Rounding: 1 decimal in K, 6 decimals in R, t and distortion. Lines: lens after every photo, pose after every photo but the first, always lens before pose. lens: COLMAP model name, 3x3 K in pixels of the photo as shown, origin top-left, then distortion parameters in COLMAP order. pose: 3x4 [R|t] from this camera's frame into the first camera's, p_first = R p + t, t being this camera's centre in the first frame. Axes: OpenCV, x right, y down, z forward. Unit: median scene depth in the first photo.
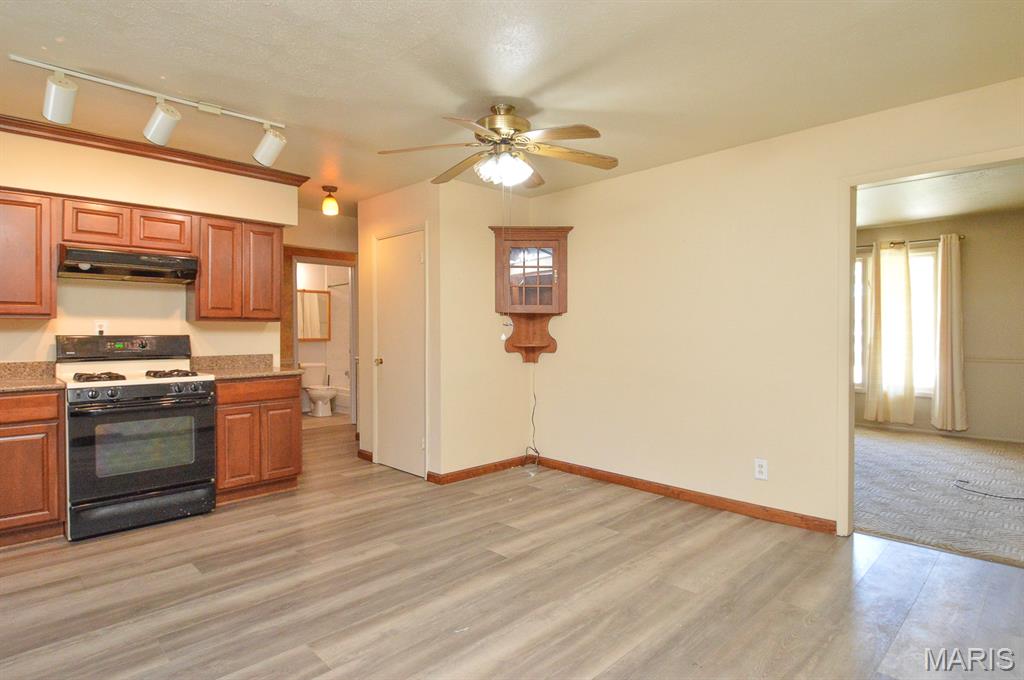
lens RADIAL K [[542.1, 0, 508.5], [0, 542.1, 331.9], [0, 0, 1]] dist [0.017713, -0.023581]
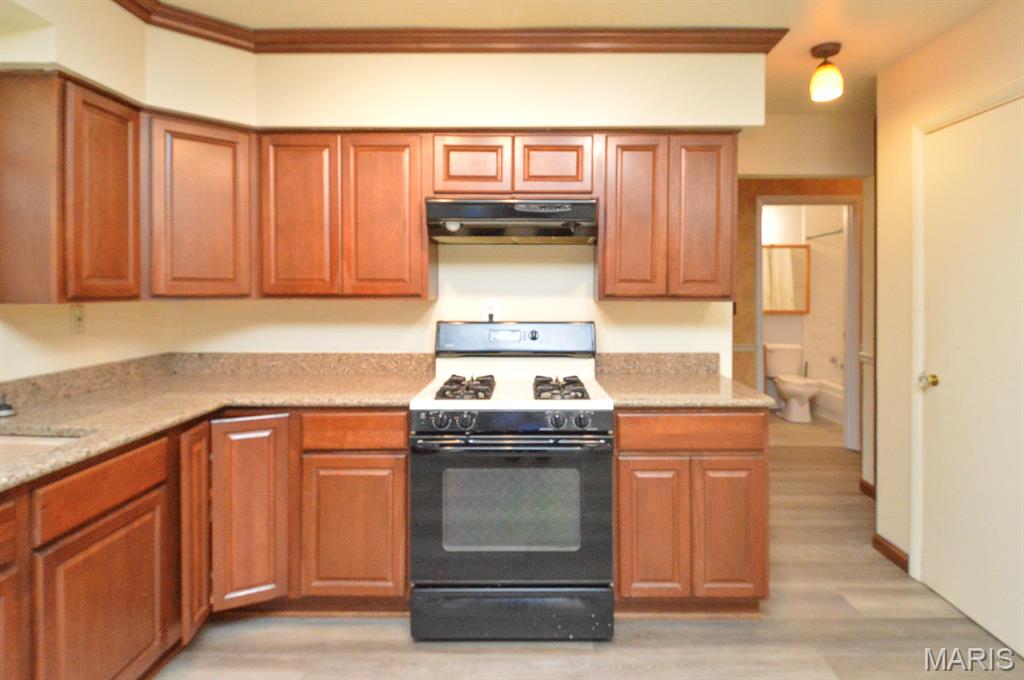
lens RADIAL K [[542.1, 0, 528.7], [0, 542.1, 294.0], [0, 0, 1]] dist [0.017713, -0.023581]
pose [[0.712564, 0.007776, -0.701564, -0.173865], [-0.002161, 0.999958, 0.008888, -0.031170], [0.701604, -0.004817, 0.712551, 0.450791]]
